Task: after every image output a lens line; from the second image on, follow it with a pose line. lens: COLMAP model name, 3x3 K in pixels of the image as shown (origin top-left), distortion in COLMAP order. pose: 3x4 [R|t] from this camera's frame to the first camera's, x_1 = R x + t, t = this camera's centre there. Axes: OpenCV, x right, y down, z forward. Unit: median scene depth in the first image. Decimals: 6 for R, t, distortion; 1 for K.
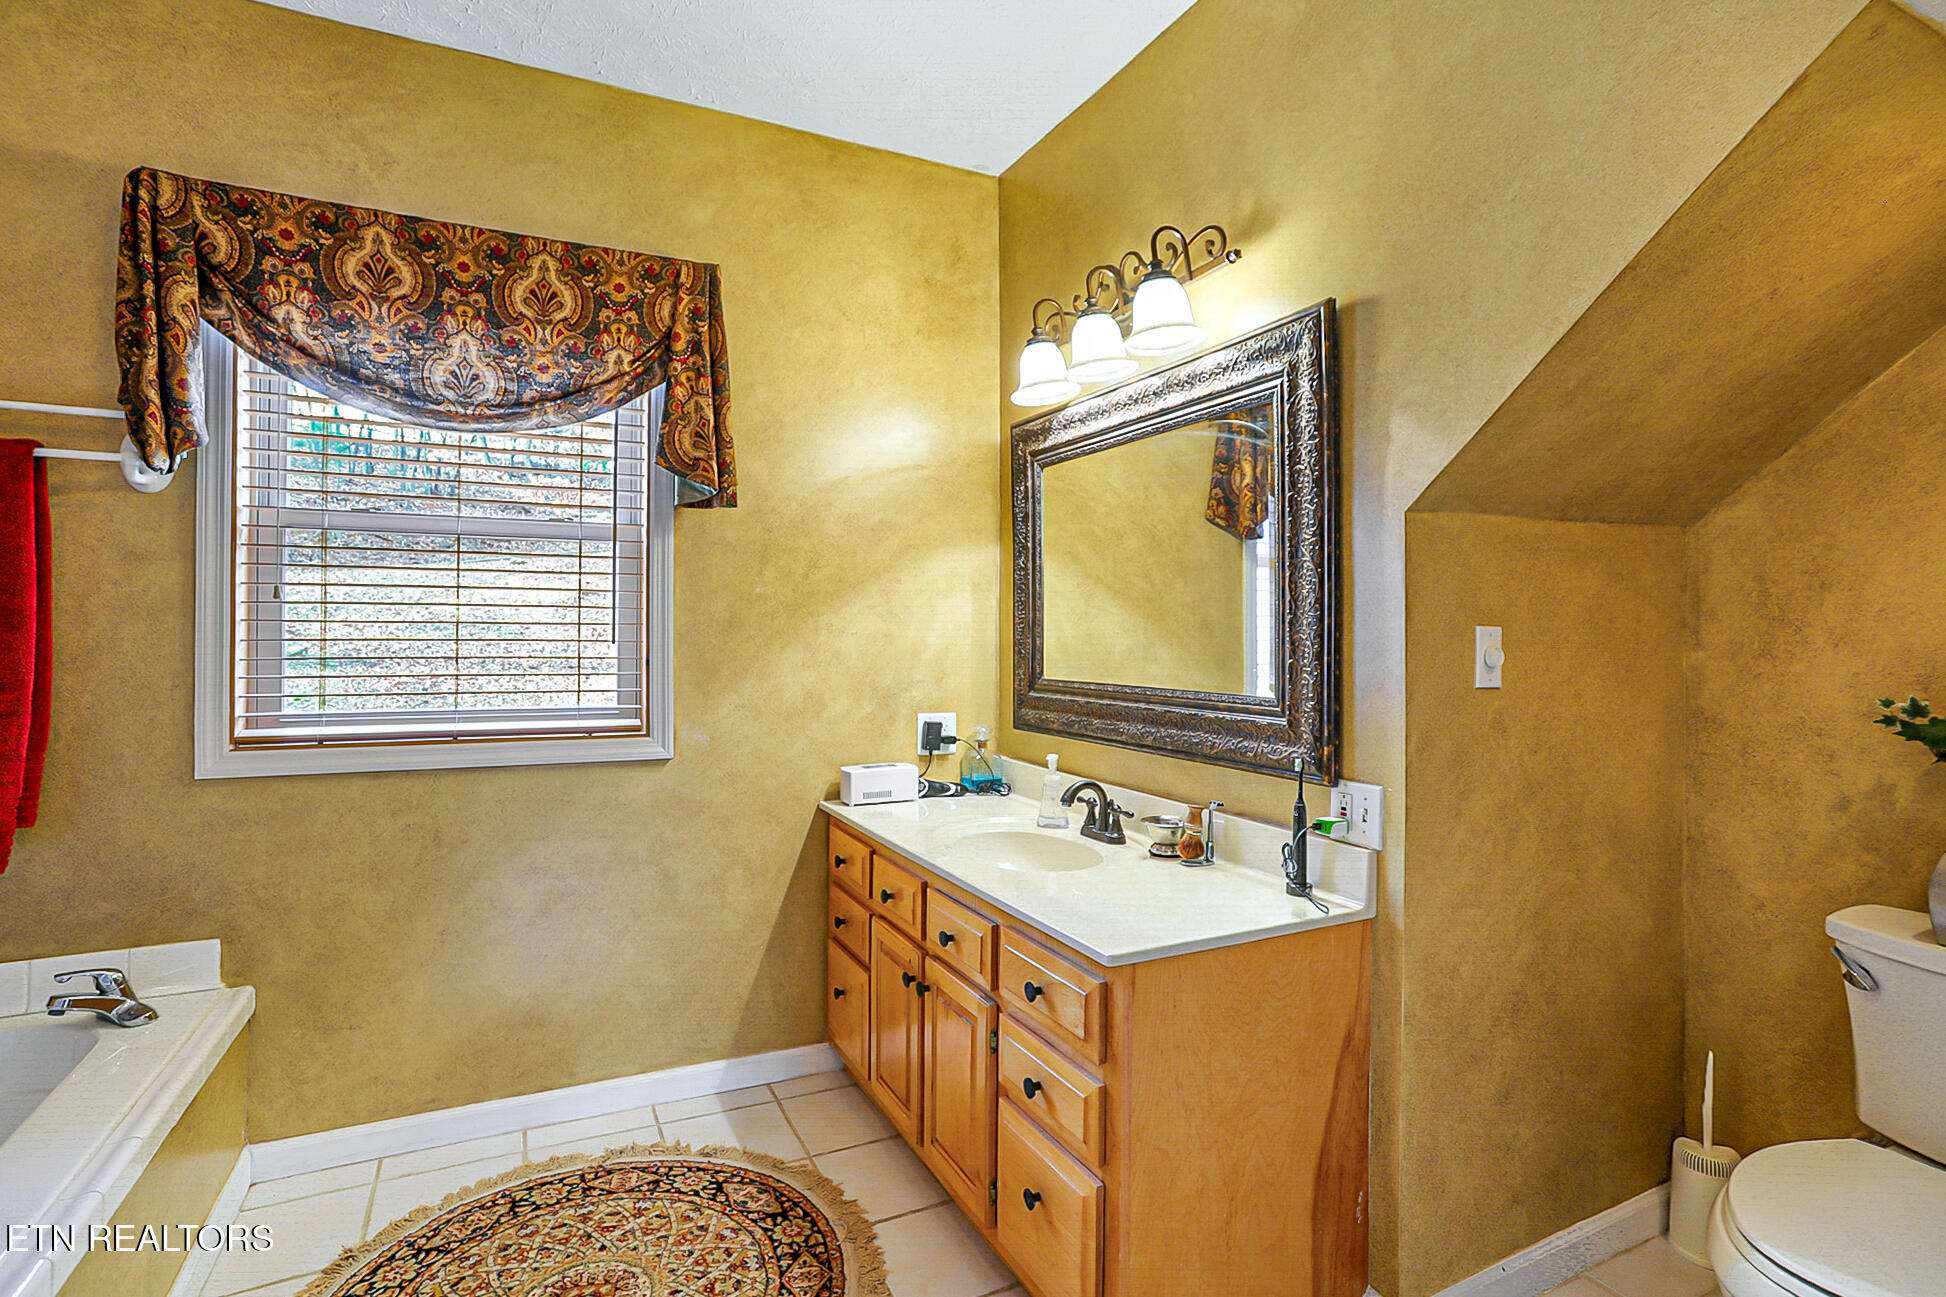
lens RADIAL K [[961.8, 0, 977.8], [0, 961.8, 640.5], [0, 0, 1]] dist [-0.061444, 0.037463]
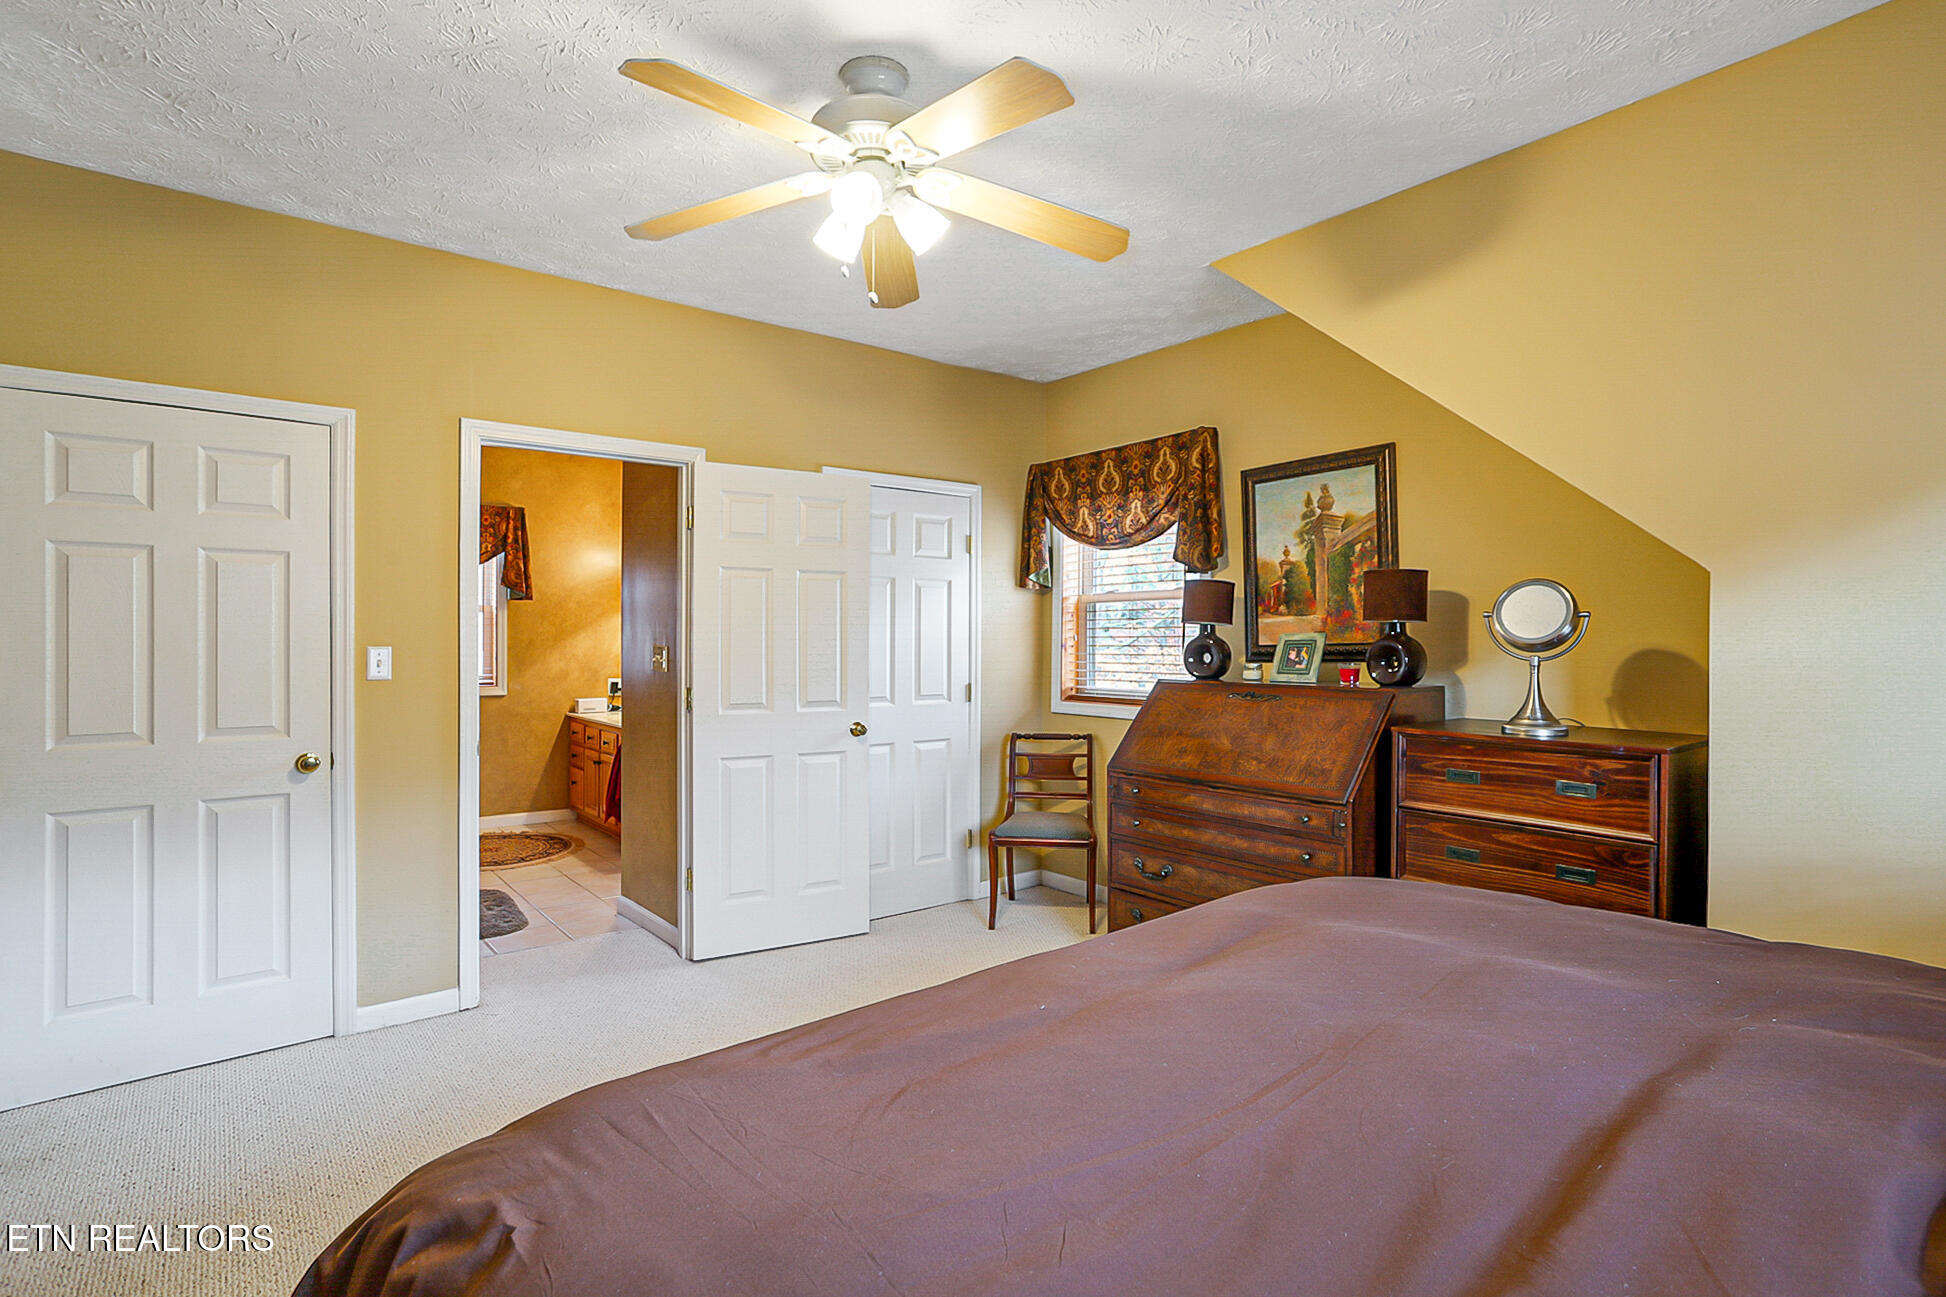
lens RADIAL K [[961.8, 0, 977.8], [0, 961.8, 640.5], [0, 0, 1]] dist [-0.061444, 0.037463]
pose [[0.974239, -0.001383, 0.225514, 0.364666], [0.000089, 0.999983, 0.005748, -0.043373], [-0.225519, -0.005580, 0.974223, -1.890306]]
